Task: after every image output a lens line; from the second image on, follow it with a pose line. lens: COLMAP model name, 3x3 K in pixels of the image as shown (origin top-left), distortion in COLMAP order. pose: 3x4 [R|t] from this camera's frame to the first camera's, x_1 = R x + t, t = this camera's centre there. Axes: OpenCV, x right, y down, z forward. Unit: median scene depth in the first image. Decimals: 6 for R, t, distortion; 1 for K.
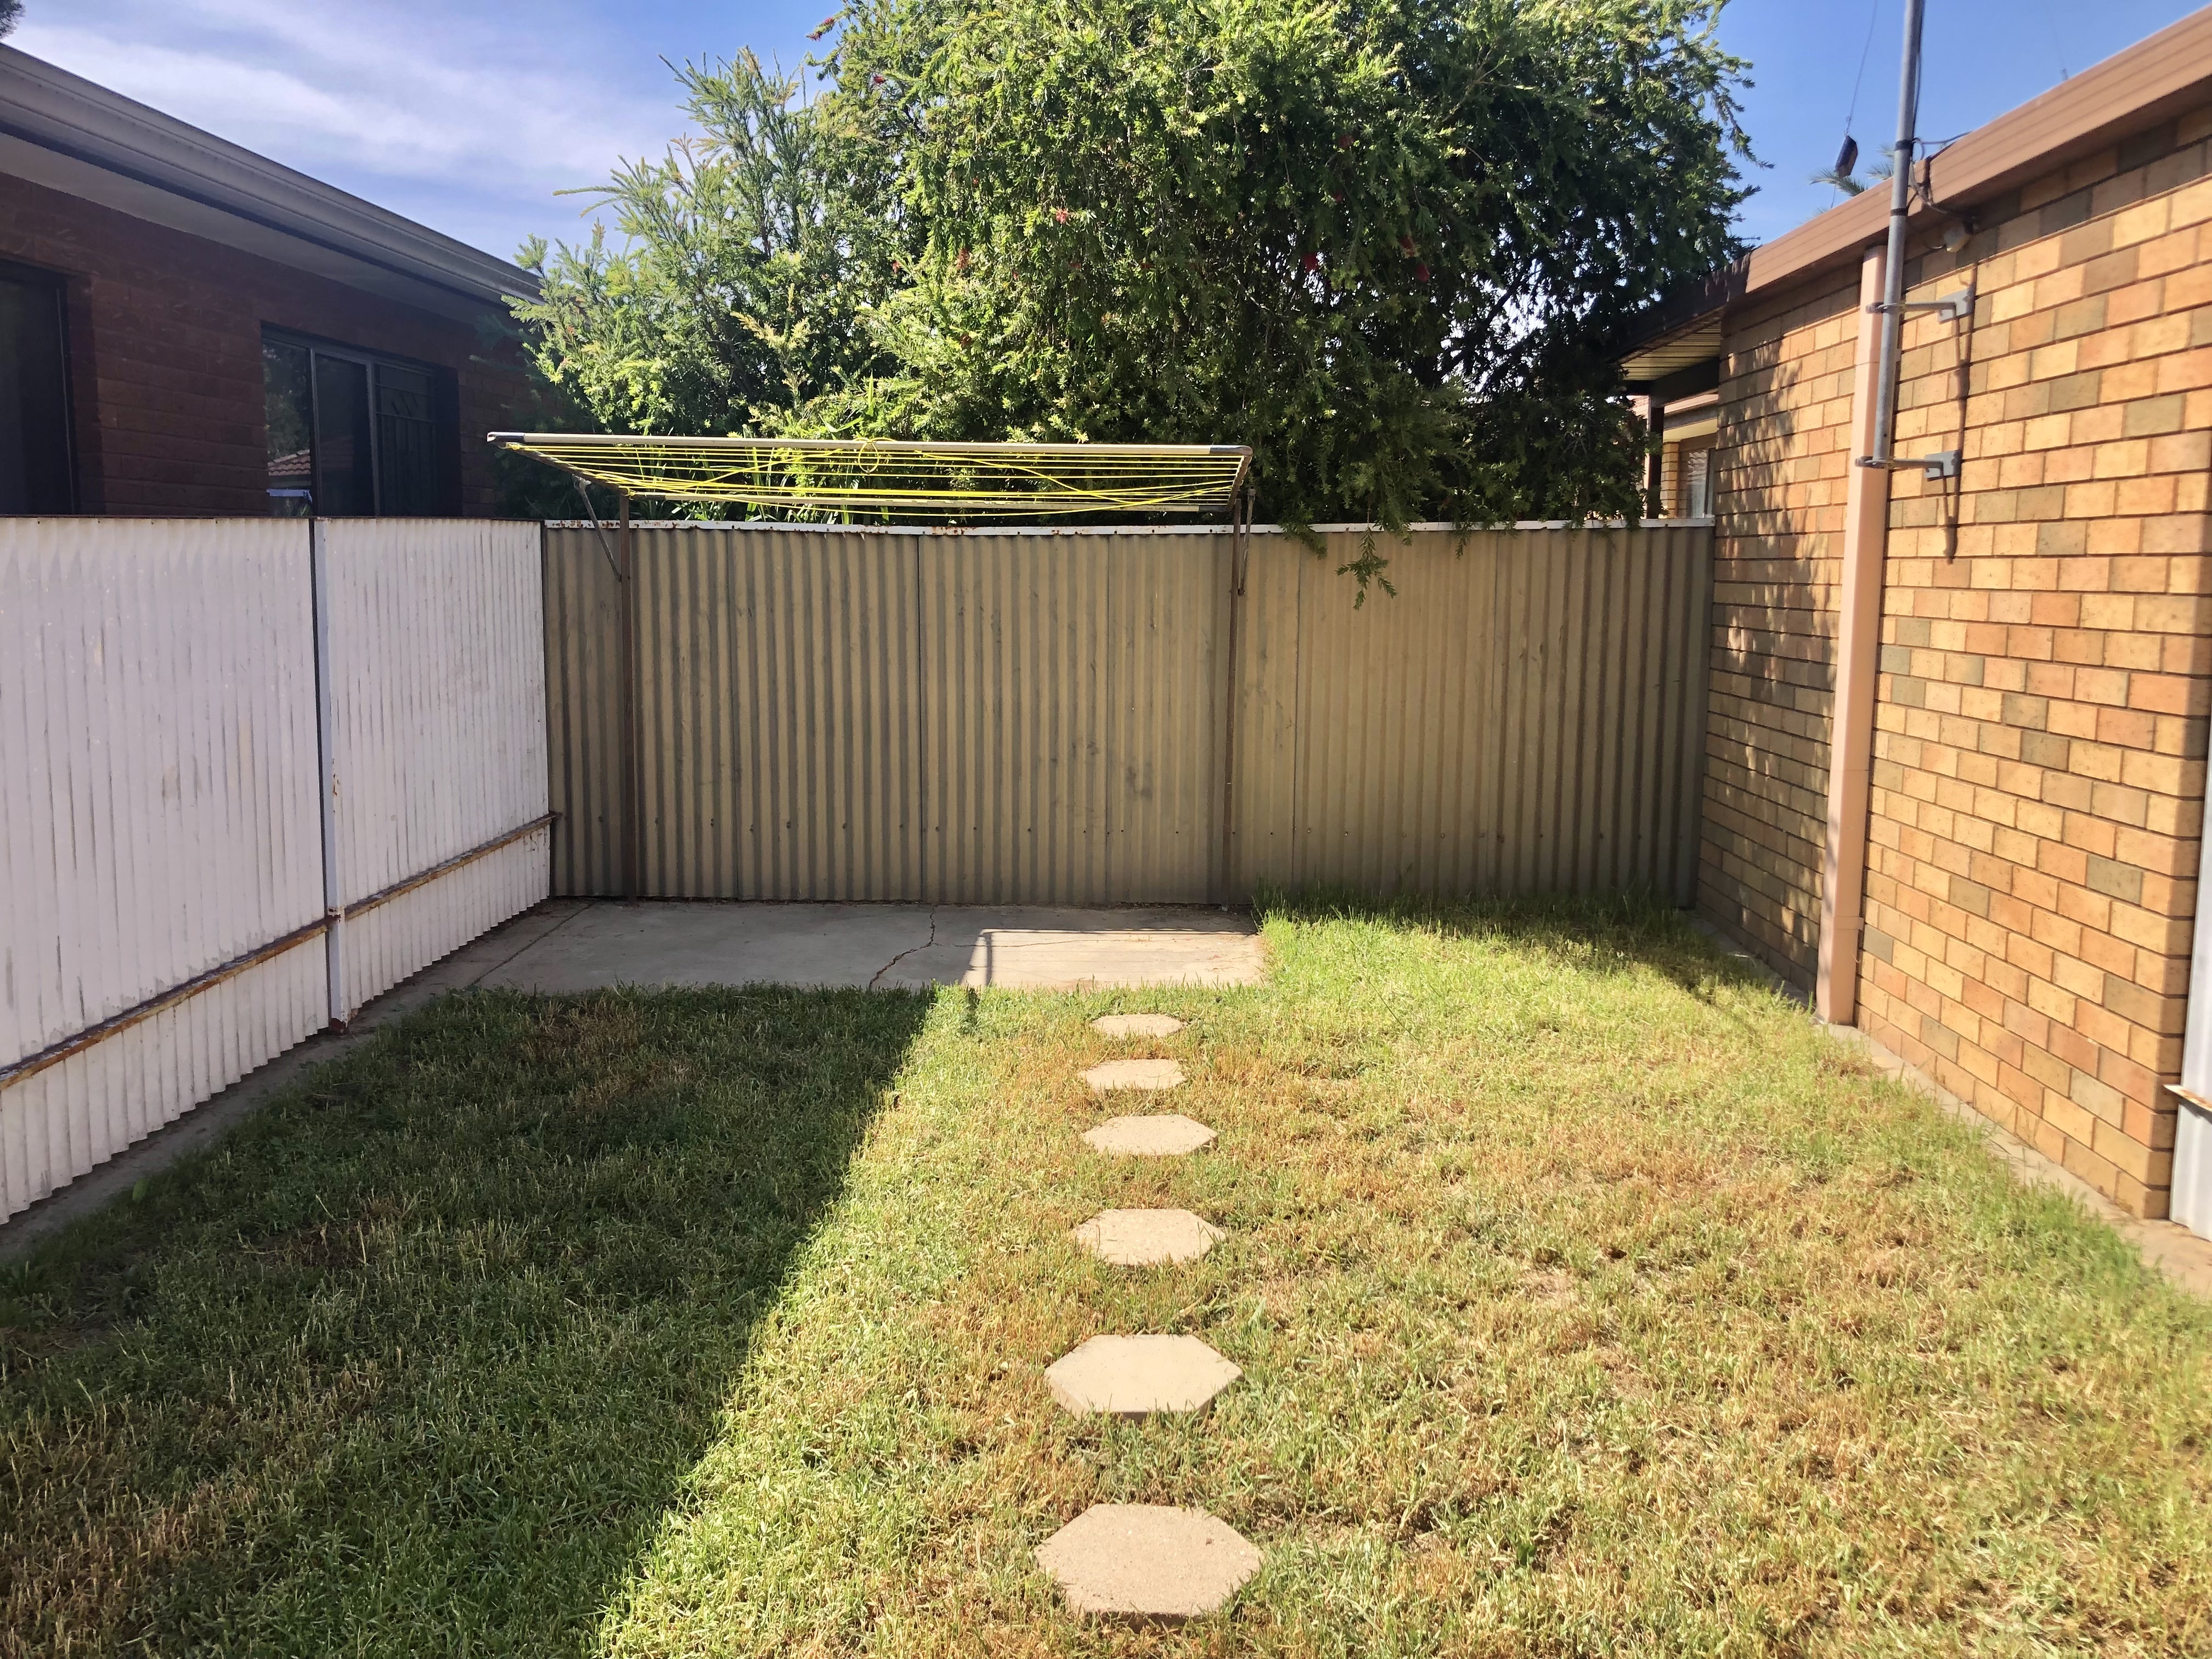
lens RADIAL K [[1822.7, 0, 1105.1], [0, 1822.7, 803.4], [0, 0, 1]] dist [0.015699, -0.001573]
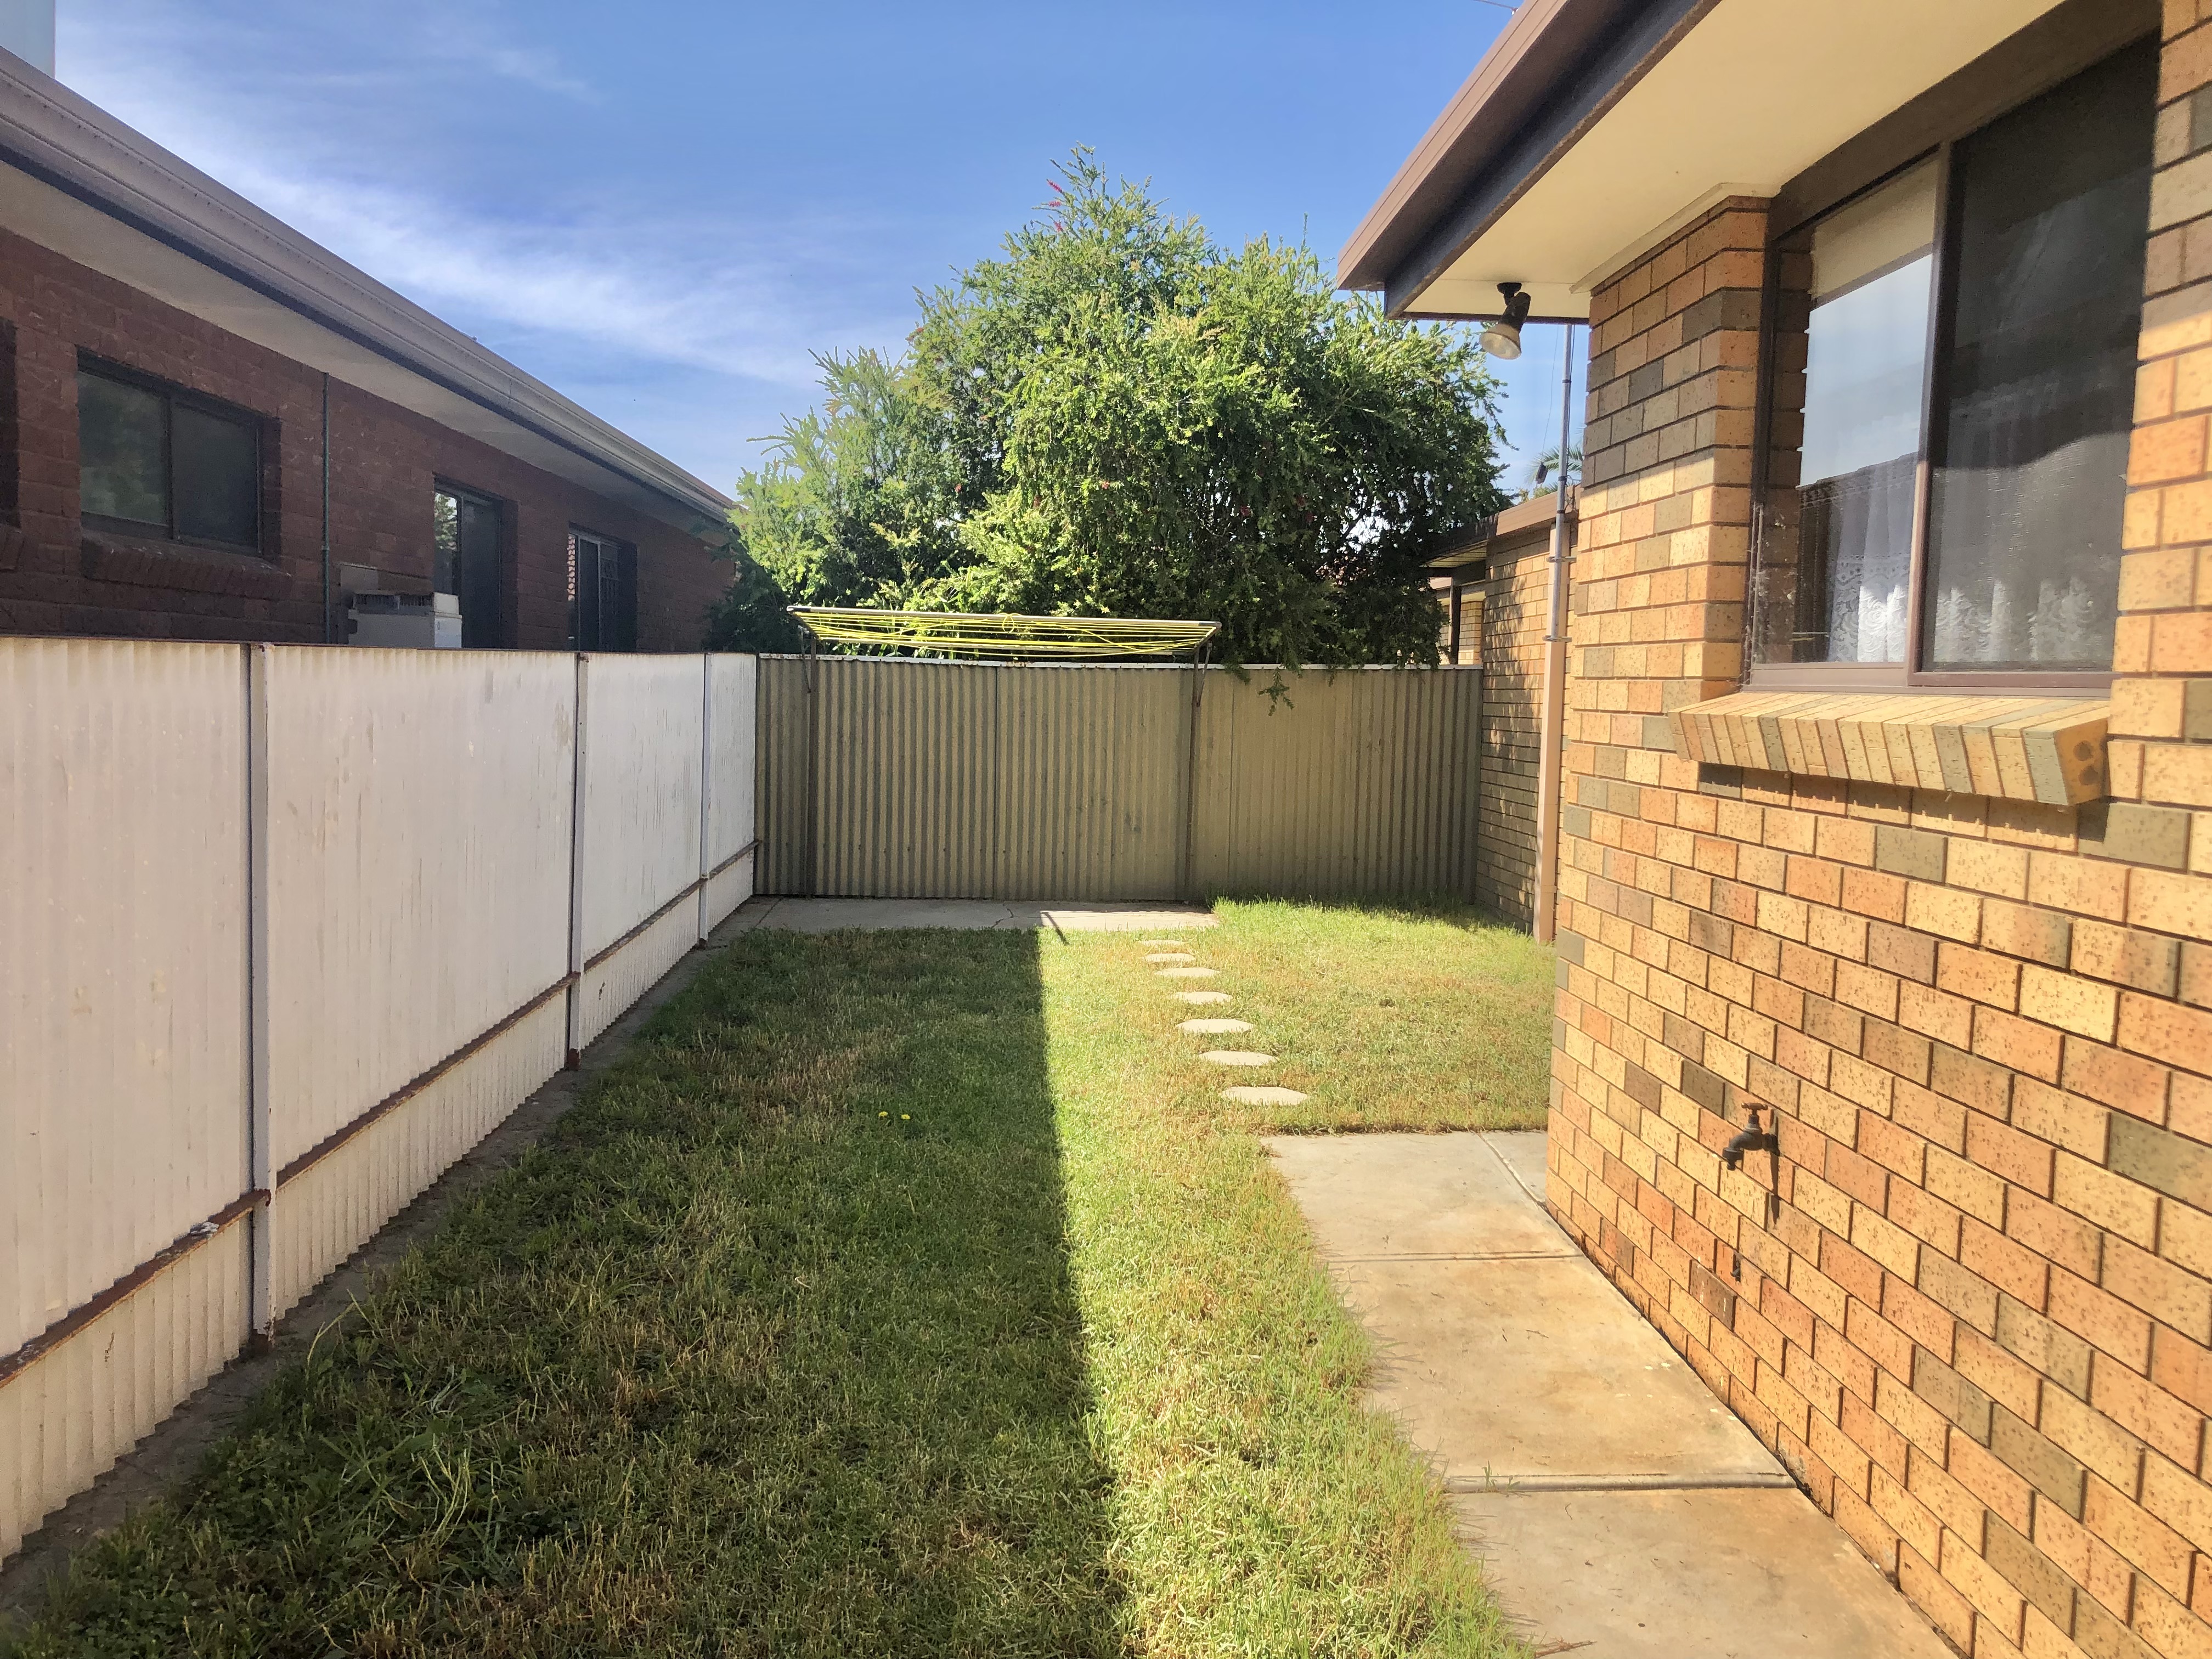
lens RADIAL K [[1839.6, 0, 1106.0], [0, 1839.6, 829.5], [0, 0, 1]] dist [0.074670, -0.004196]
pose [[0.995942, 0.008321, 0.089610, -0.151764], [-0.003217, 0.998372, -0.056947, 0.087733], [-0.089937, 0.056428, 0.994348, -0.612187]]
